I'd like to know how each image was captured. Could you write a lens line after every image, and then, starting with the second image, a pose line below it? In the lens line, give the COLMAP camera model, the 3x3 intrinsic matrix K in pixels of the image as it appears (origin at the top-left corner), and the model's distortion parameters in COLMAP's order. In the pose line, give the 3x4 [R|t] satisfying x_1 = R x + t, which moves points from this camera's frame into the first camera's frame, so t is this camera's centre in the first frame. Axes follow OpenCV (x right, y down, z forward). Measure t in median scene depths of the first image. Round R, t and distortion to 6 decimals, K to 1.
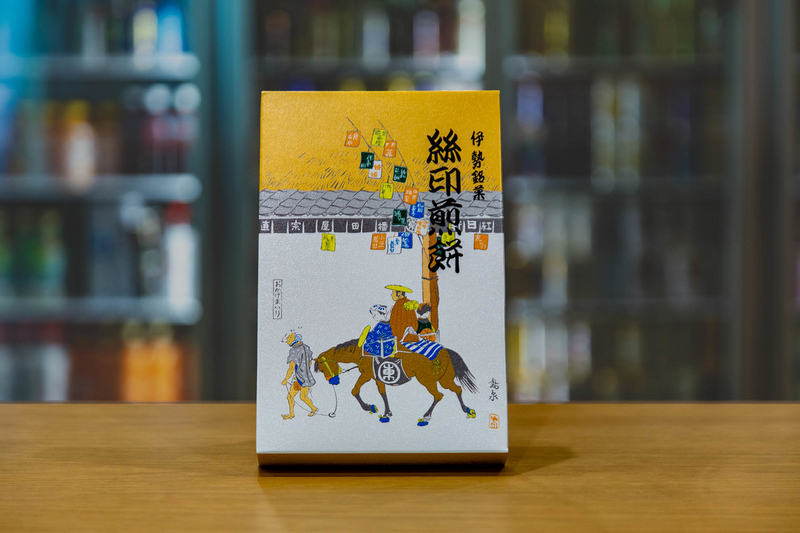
lens RADIAL K [[2263.0, 0, 400.0], [0, 2263.0, 266.5], [0, 0, 1]] dist [-0.042200, 0.260736]
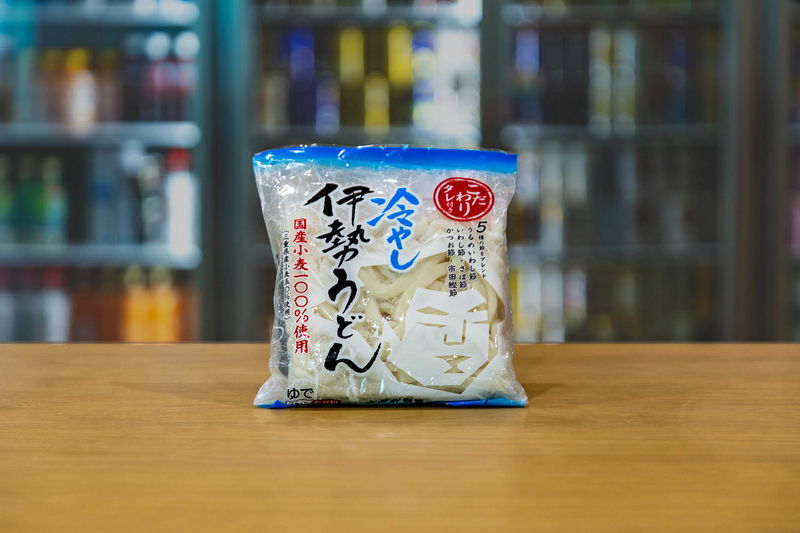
lens RADIAL K [[2476.7, 0, 400.0], [0, 2476.7, 266.5], [0, 0, 1]] dist [0.021706, 0.276426]
pose [[0.999969, 0.000909, 0.007768, -0.007837], [-0.001104, 0.999683, 0.025159, -0.003791], [-0.007743, -0.025167, 0.999653, -0.107865]]
